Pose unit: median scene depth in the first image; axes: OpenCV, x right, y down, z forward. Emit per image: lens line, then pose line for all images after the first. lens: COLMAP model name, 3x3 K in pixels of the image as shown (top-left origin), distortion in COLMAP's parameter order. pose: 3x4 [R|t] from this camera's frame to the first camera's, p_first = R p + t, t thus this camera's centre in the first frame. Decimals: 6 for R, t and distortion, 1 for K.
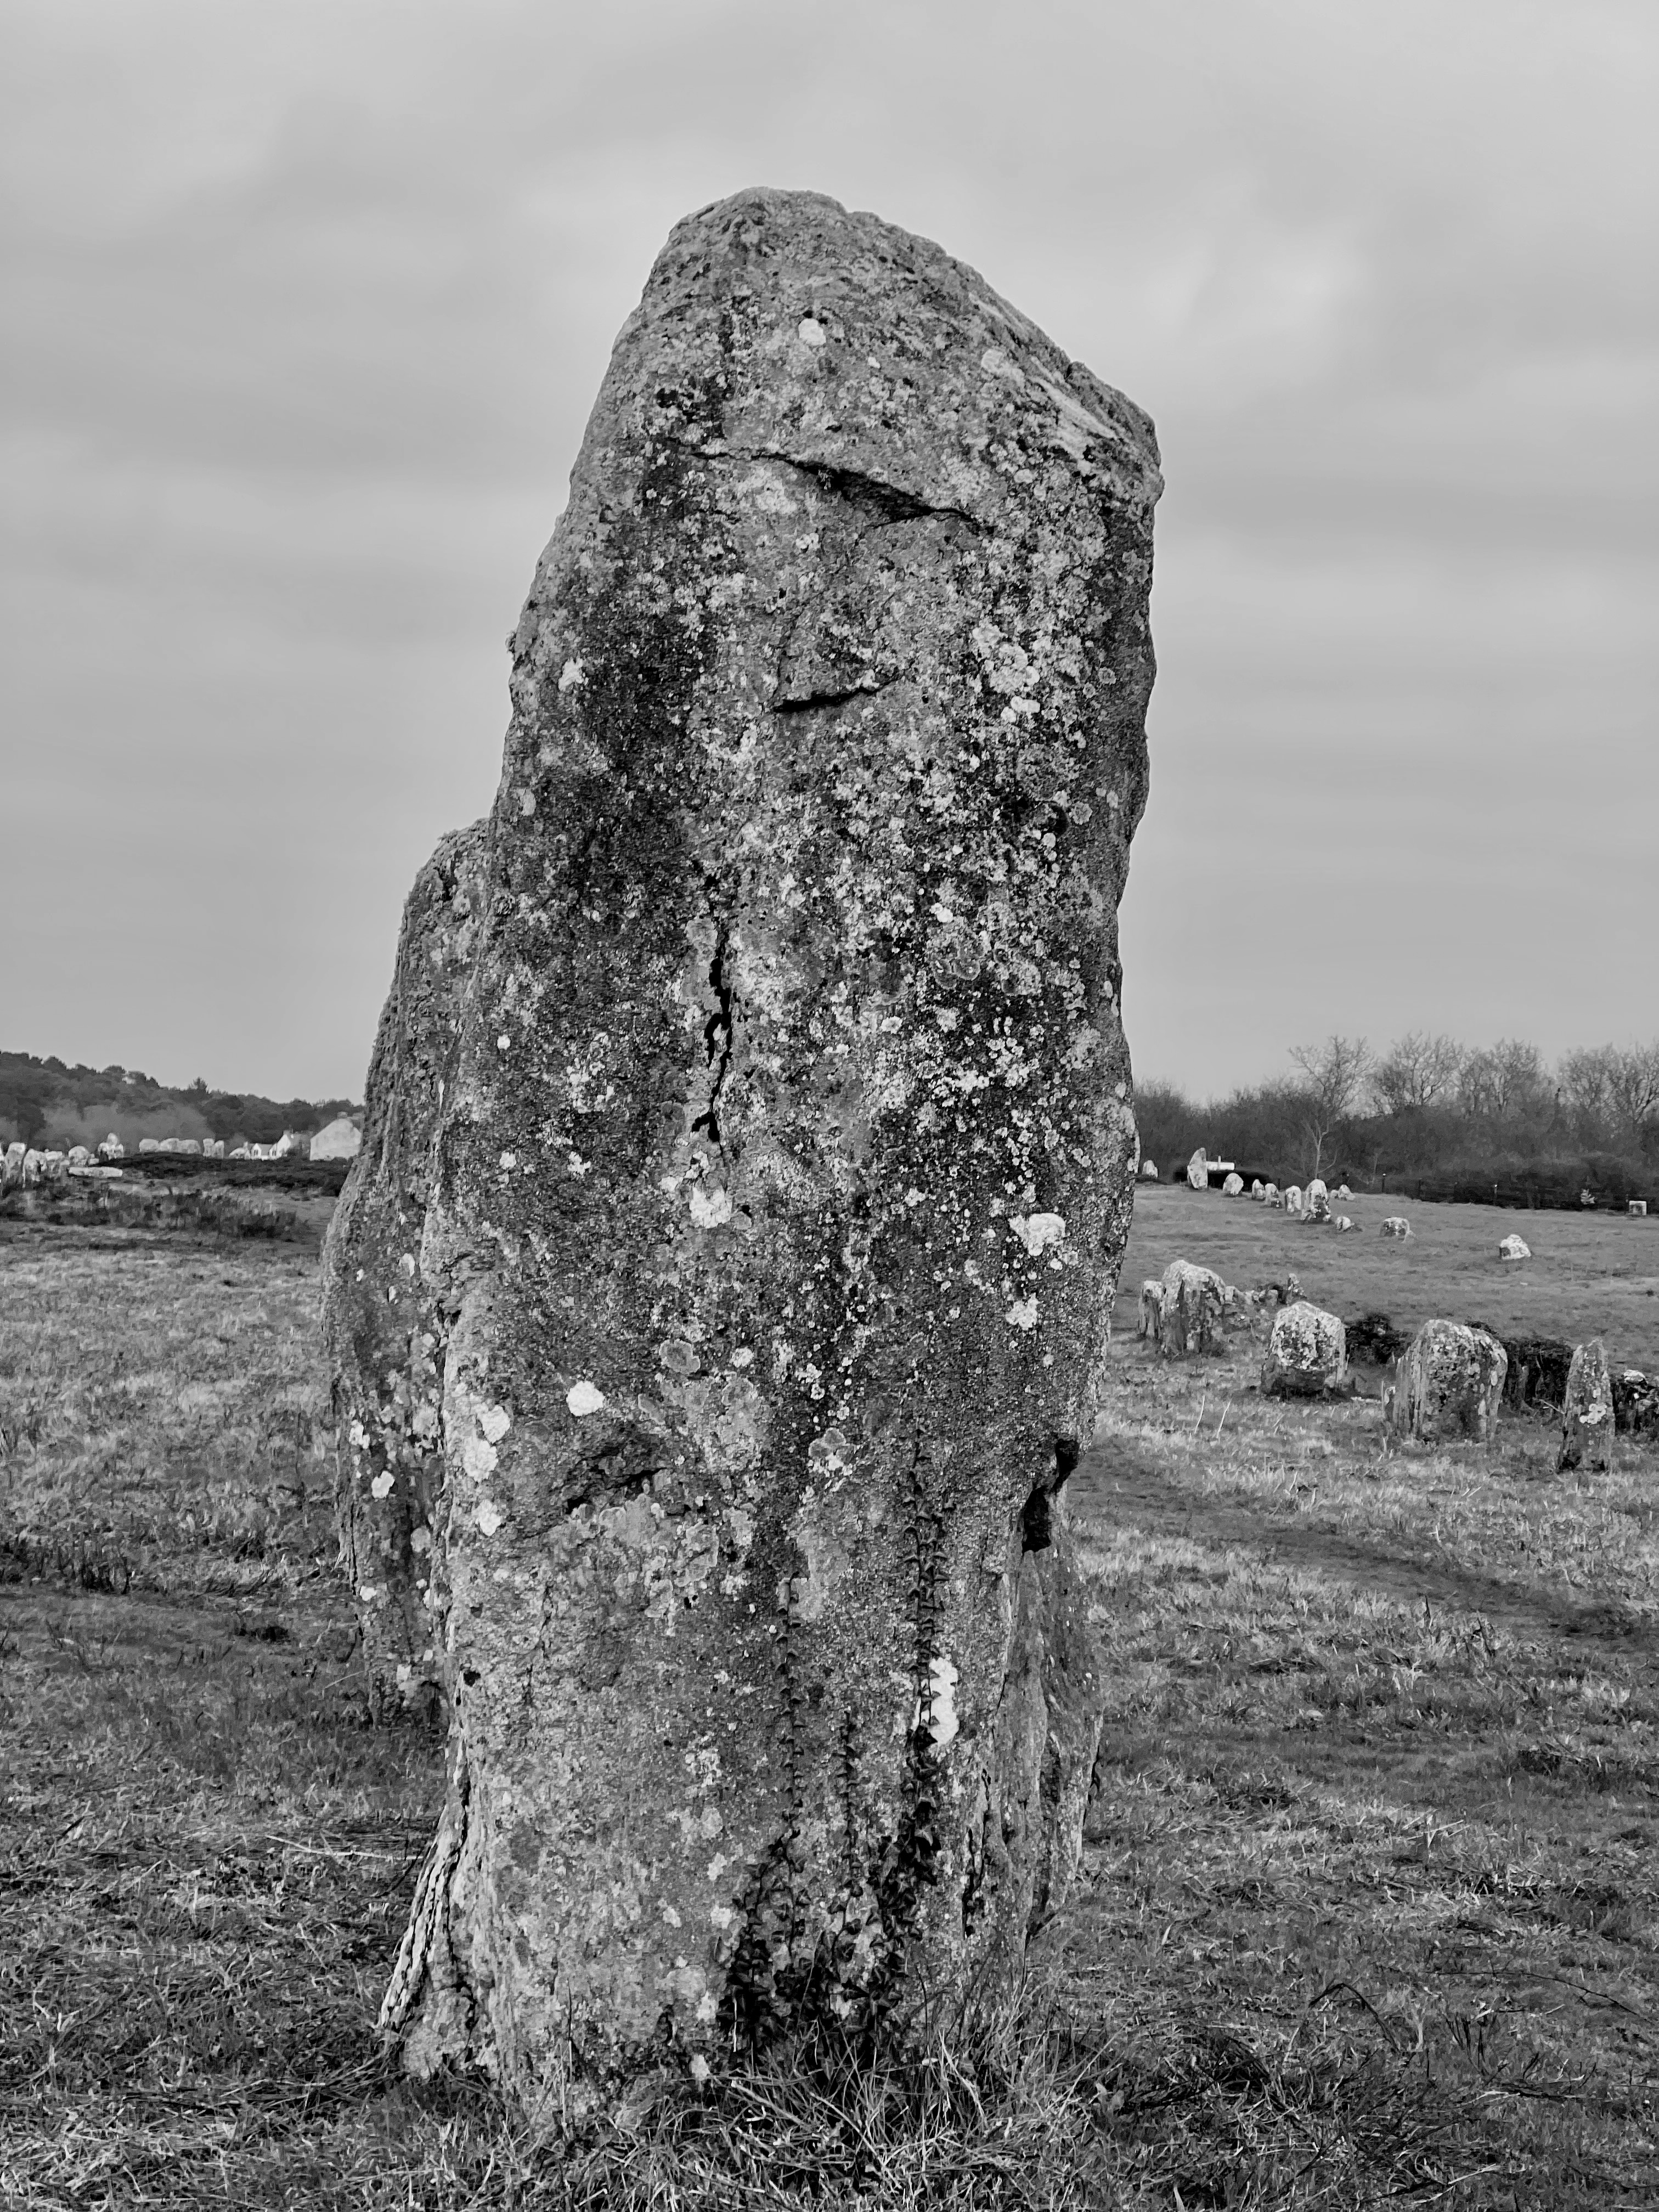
lens RADIAL K [[4091.2, 0, 830.5], [0, 4091.2, 1106.9], [0, 0, 1]] dist [0.380860, 0.000000]
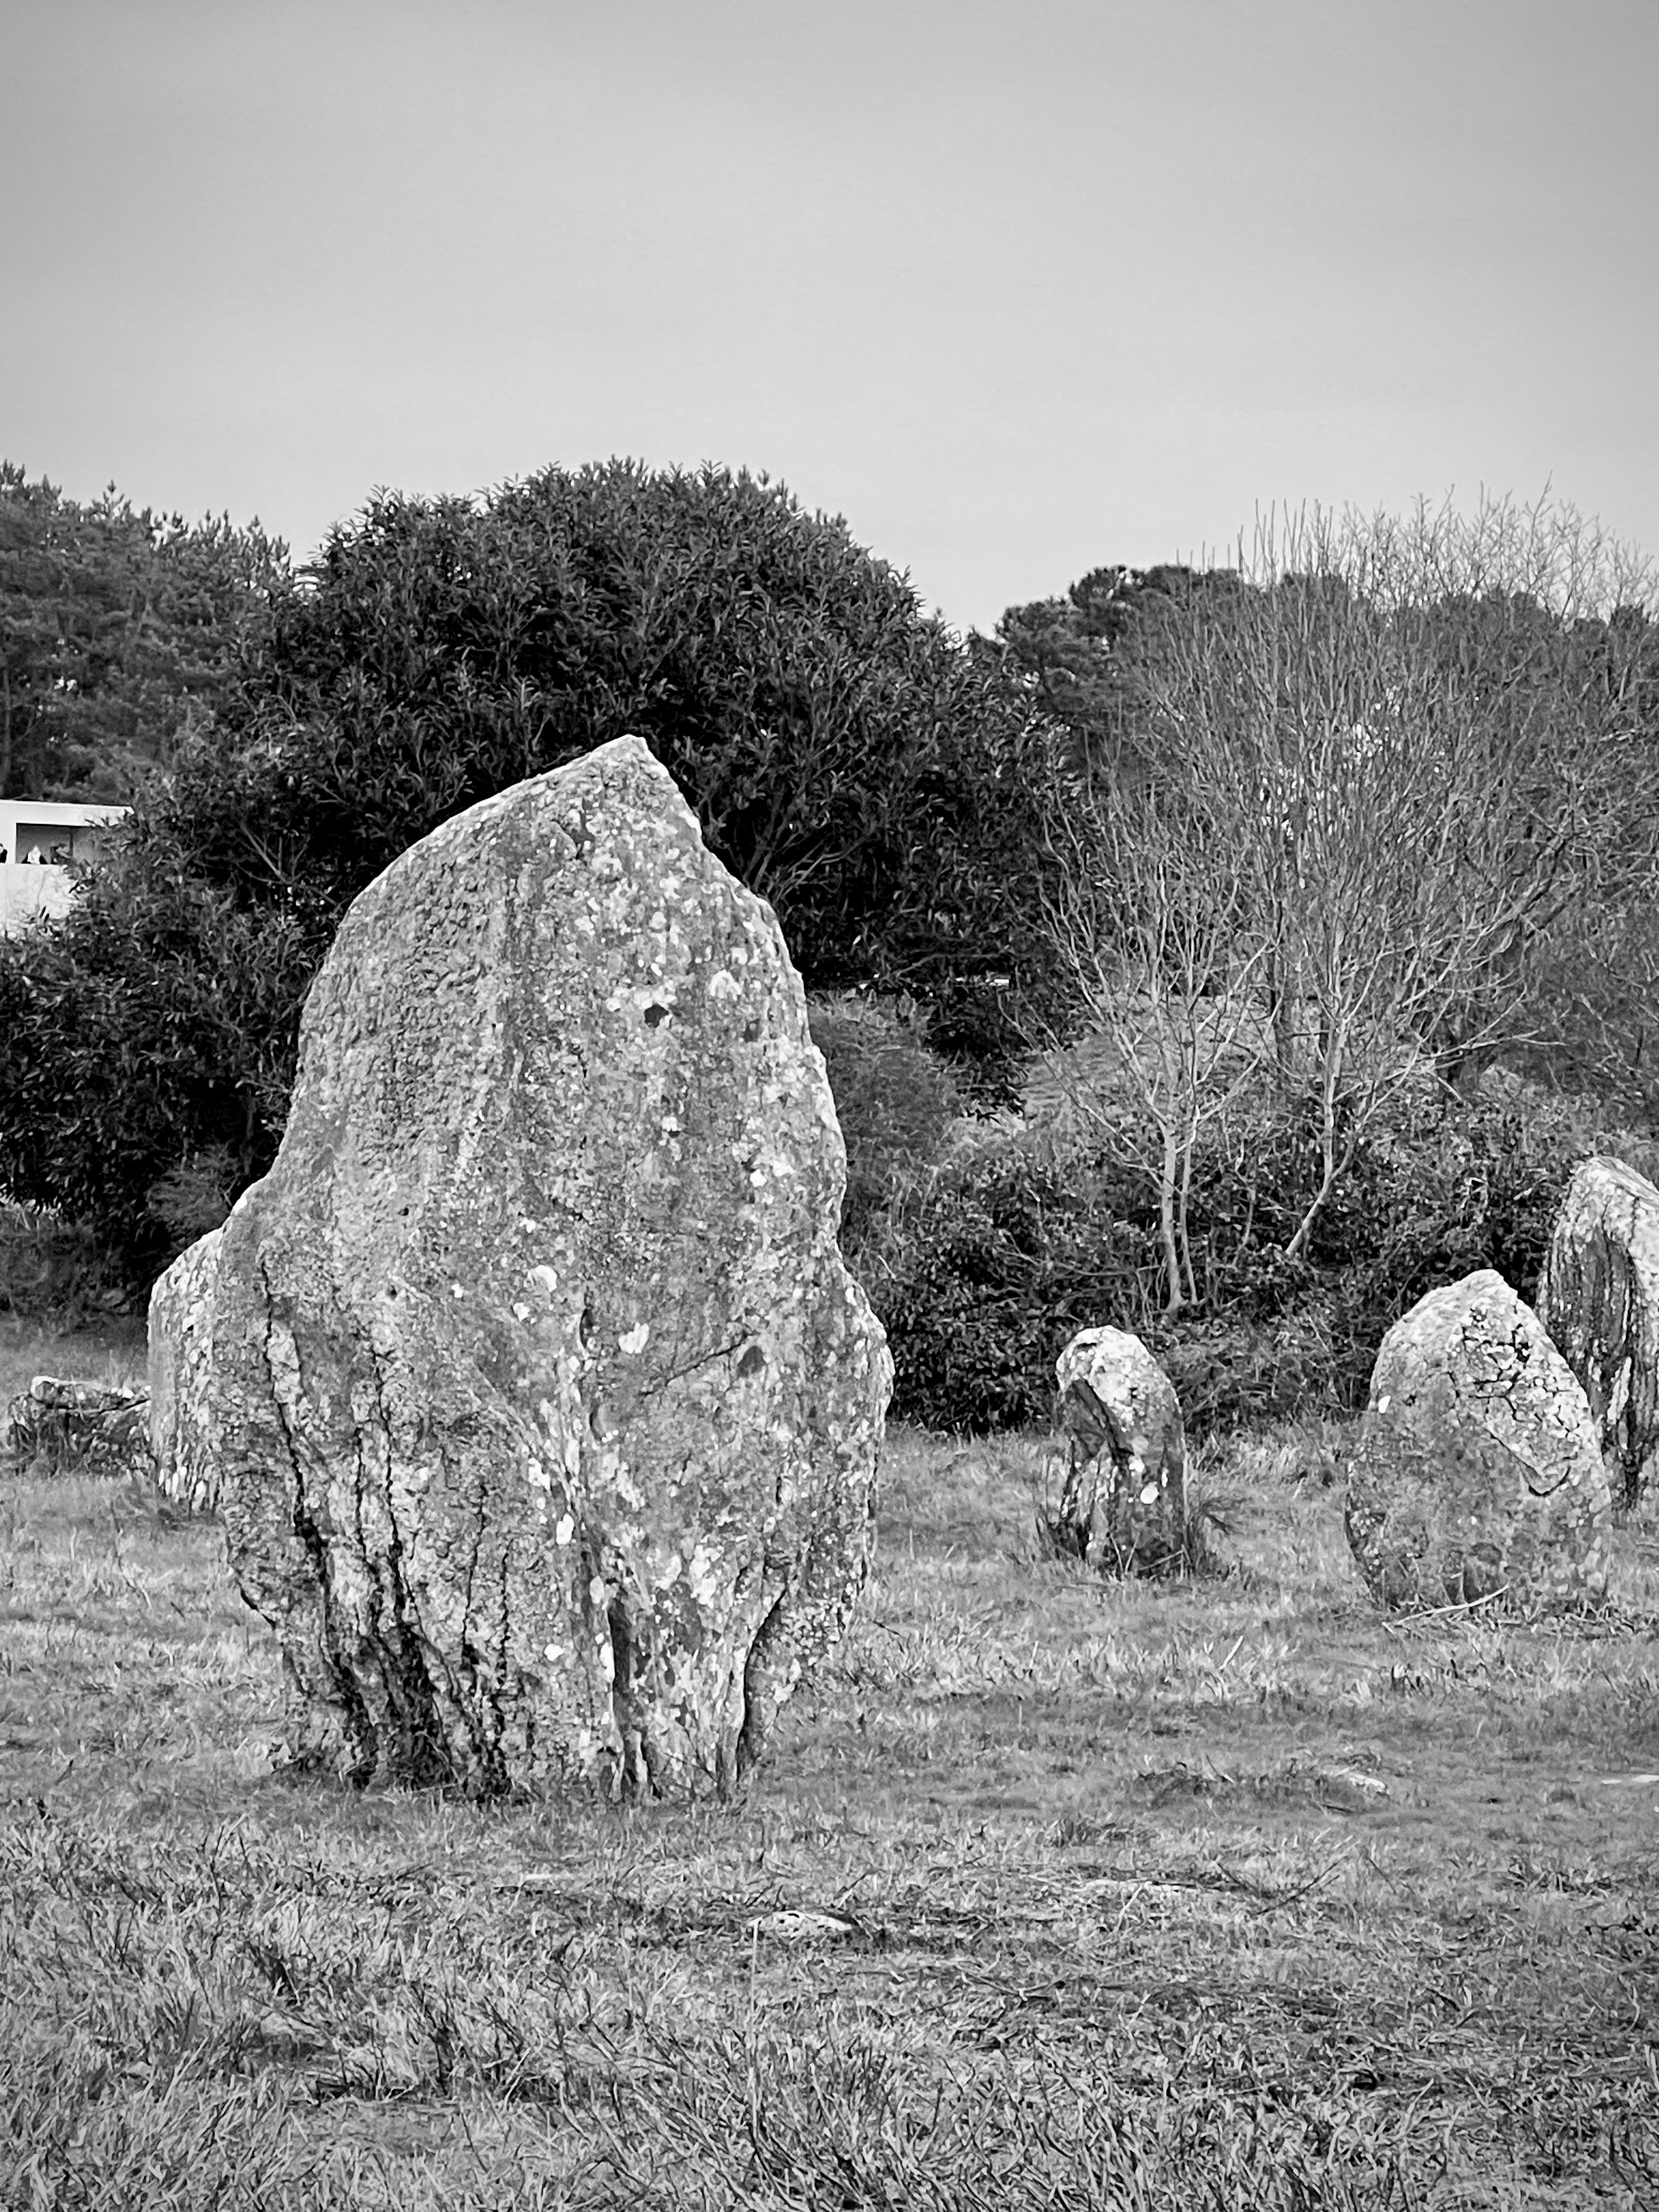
lens RADIAL K [[8136.8, 0, 829.4], [0, 8136.8, 1106.5], [0, 0, 1]] dist [0.297837, 0.000000]
pose [[0.831190, -0.020754, 0.555601, -1.844407], [-0.008547, 0.998708, 0.050092, -0.154943], [-0.555923, -0.046385, 0.829939, -0.846841]]
